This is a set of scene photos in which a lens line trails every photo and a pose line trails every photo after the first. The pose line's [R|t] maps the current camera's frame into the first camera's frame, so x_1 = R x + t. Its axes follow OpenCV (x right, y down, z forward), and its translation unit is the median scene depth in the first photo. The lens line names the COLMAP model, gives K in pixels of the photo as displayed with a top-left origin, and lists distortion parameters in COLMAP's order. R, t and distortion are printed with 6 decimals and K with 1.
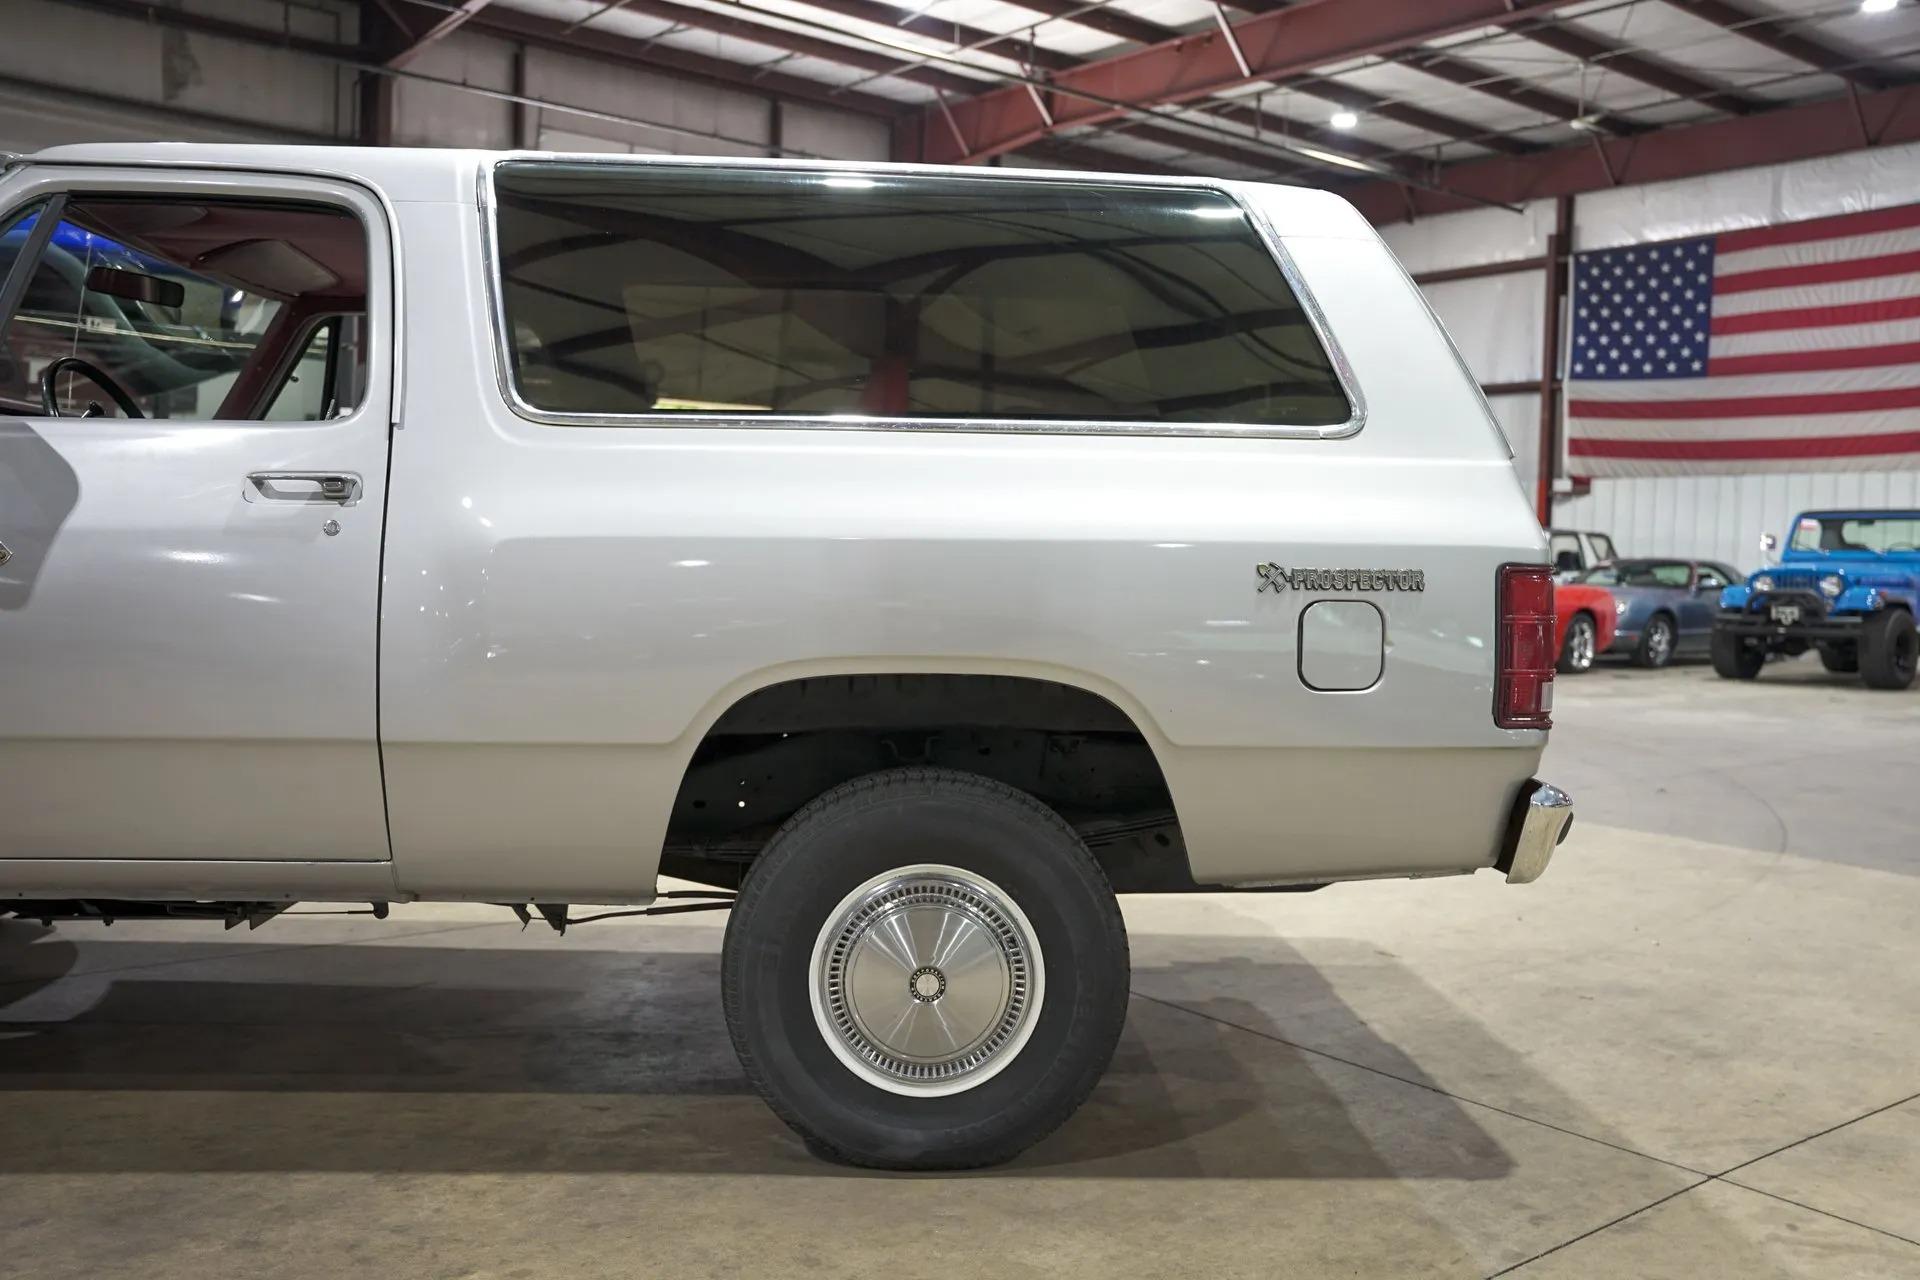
lens RADIAL K [[1741.8, 0, 960.0], [0, 1741.8, 640.0], [0, 0, 1]] dist [0.007513, 0.022141]
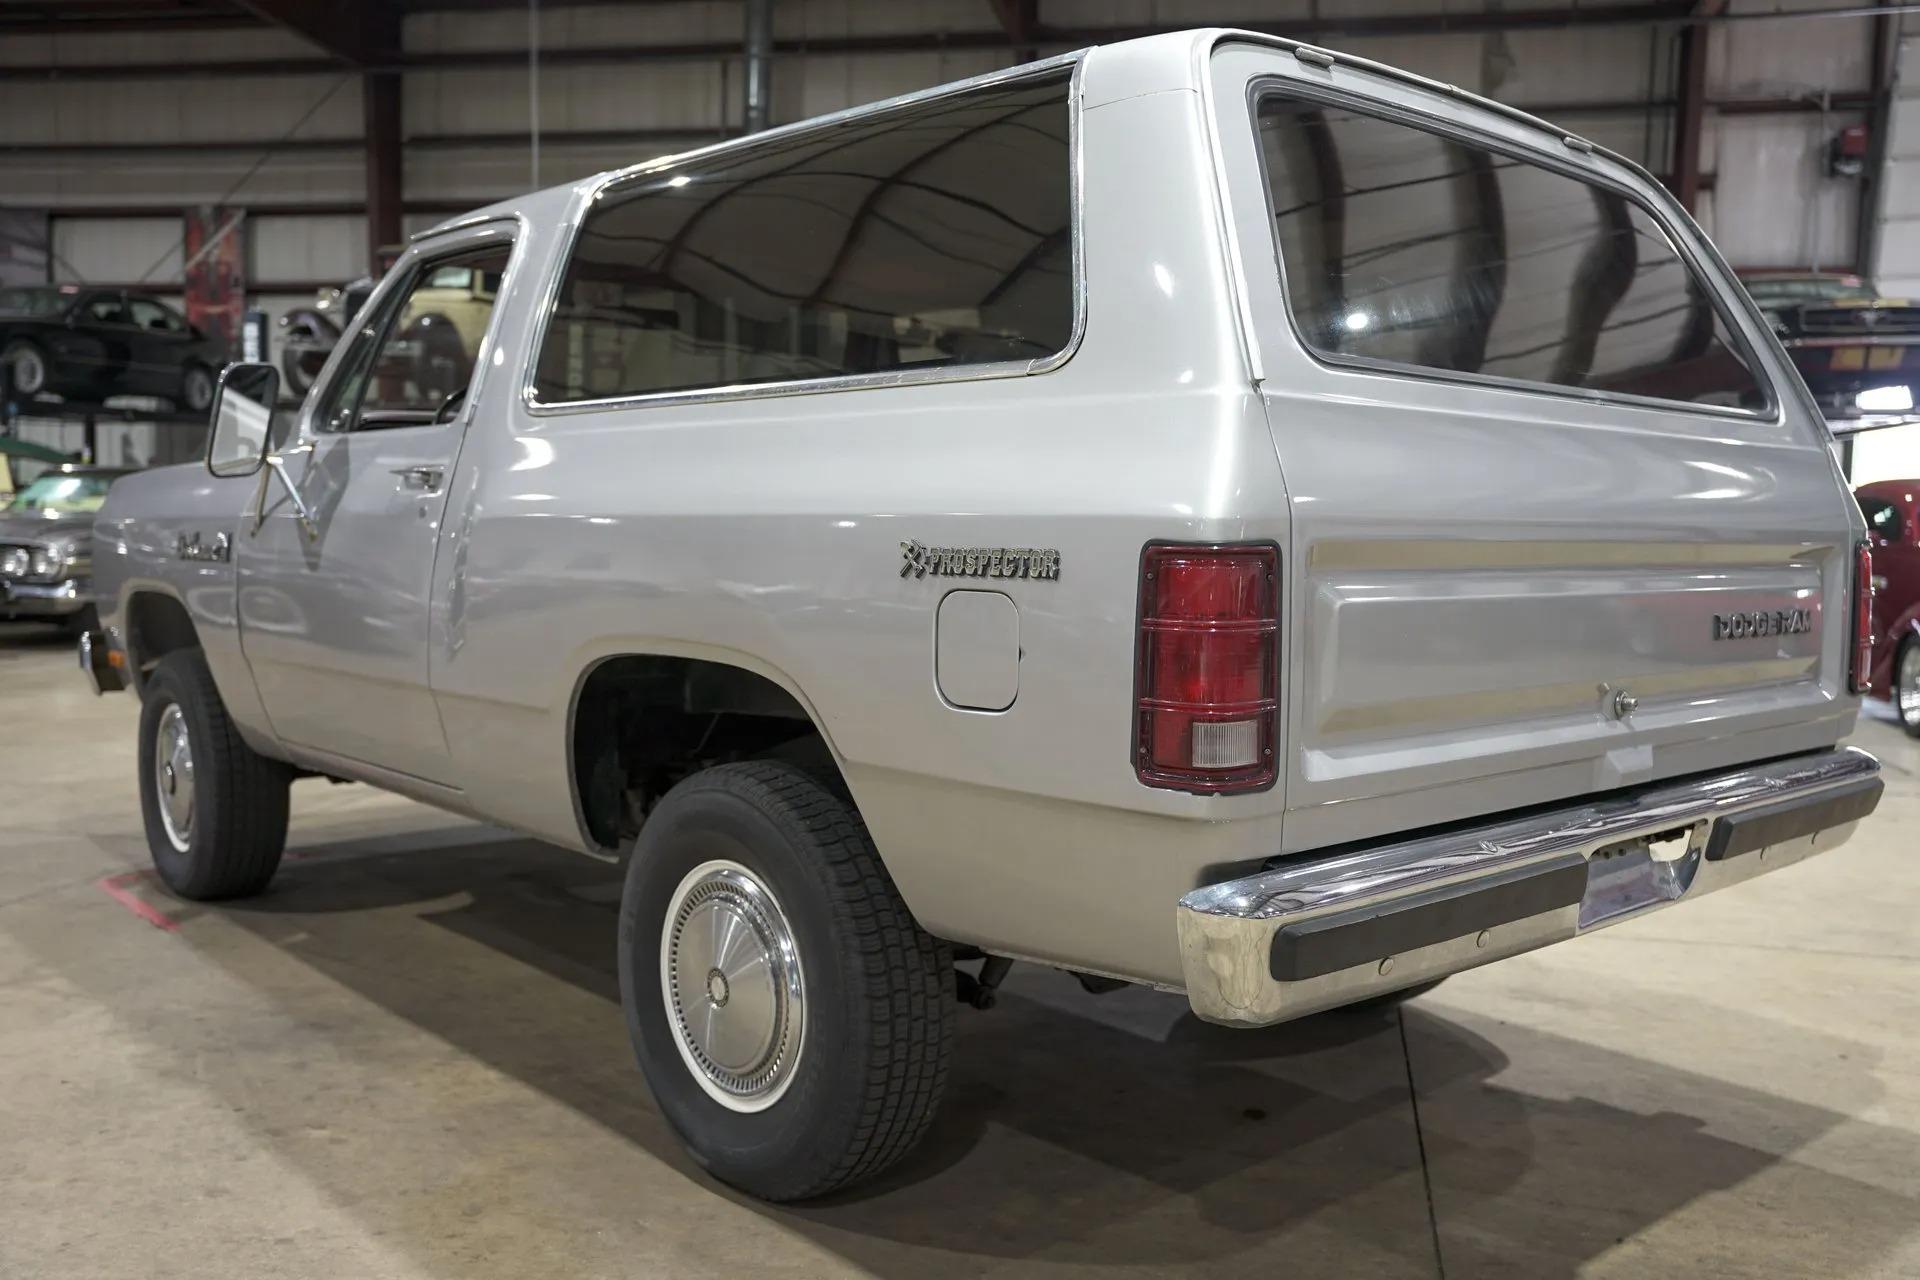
lens RADIAL K [[1741.8, 0, 960.0], [0, 1741.8, 640.0], [0, 0, 1]] dist [0.007513, 0.022141]
pose [[0.609603, 0.044212, -0.791473, 0.811158], [-0.037989, 0.998926, 0.026540, -0.020966], [0.791796, 0.013889, 0.610628, 0.530648]]
